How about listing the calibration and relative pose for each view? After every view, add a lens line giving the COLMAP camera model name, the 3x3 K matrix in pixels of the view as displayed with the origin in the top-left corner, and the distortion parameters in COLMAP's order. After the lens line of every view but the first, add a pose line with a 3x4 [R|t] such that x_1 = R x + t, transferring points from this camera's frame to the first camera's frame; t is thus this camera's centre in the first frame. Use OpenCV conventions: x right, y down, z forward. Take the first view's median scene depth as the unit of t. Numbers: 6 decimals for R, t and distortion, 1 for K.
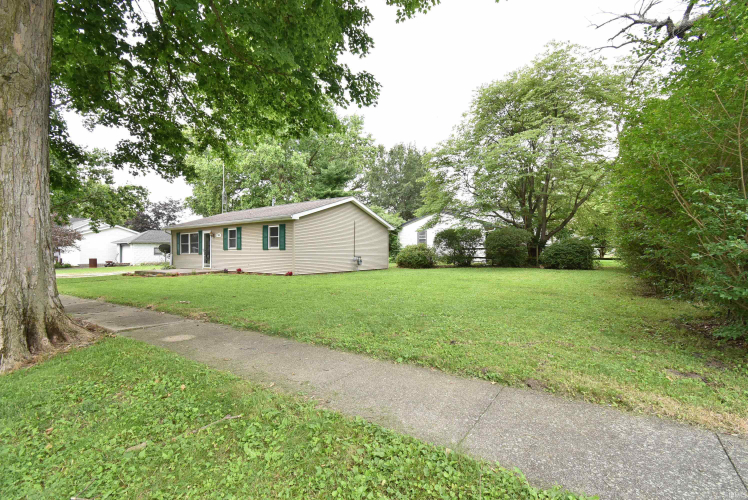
lens RADIAL K [[335.7, 0, 373.9], [0, 335.7, 249.4], [0, 0, 1]] dist [0.007674, -0.000393]
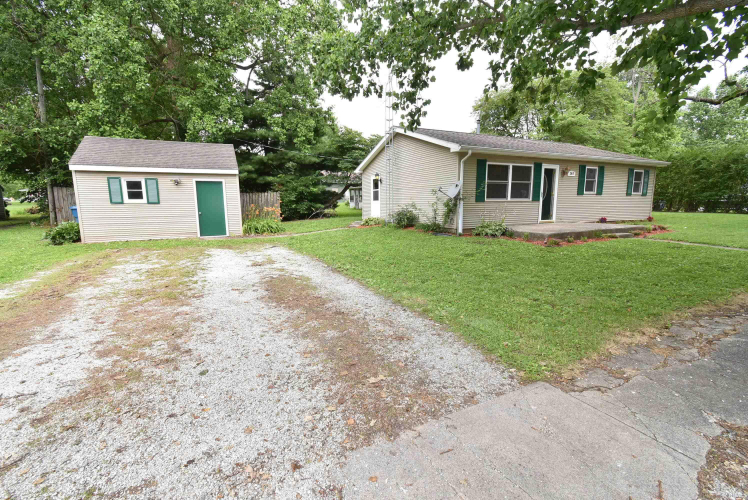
lens RADIAL K [[335.7, 0, 373.9], [0, 335.7, 249.4], [0, 0, 1]] dist [0.007674, -0.000393]
pose [[0.478174, -0.125048, 0.869318, -1.318268], [-0.008277, 0.989126, 0.146835, 0.015823], [-0.878226, -0.077408, 0.471939, 1.025006]]
